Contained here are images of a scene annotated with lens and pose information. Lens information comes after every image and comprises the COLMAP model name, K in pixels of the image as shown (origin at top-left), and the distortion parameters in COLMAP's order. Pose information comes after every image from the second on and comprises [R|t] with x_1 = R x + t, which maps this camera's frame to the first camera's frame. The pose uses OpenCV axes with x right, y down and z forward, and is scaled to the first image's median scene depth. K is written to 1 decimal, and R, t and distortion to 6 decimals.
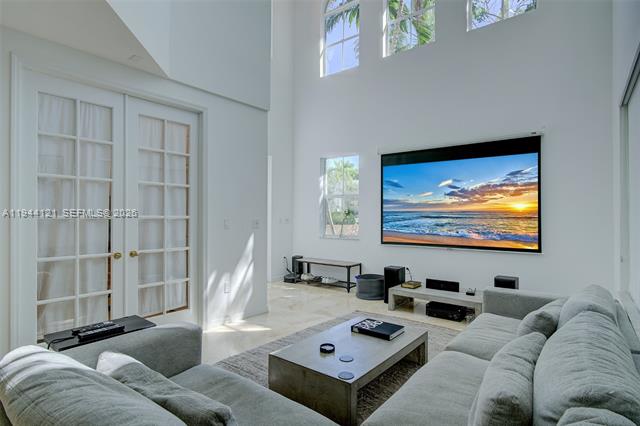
lens RADIAL K [[339.2, 0, 322.9], [0, 339.2, 212.9], [0, 0, 1]] dist [-0.001767, 0.001487]
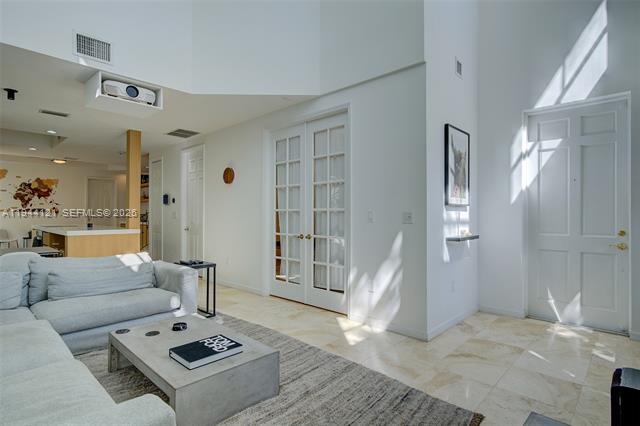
lens RADIAL K [[339.2, 0, 322.9], [0, 339.2, 212.9], [0, 0, 1]] dist [-0.001767, 0.001487]
pose [[-0.082418, -0.009703, -0.996551, 0.689951], [-0.000117, 0.999953, -0.009726, 0.032610], [0.996598, -0.000685, -0.082415, 1.015854]]
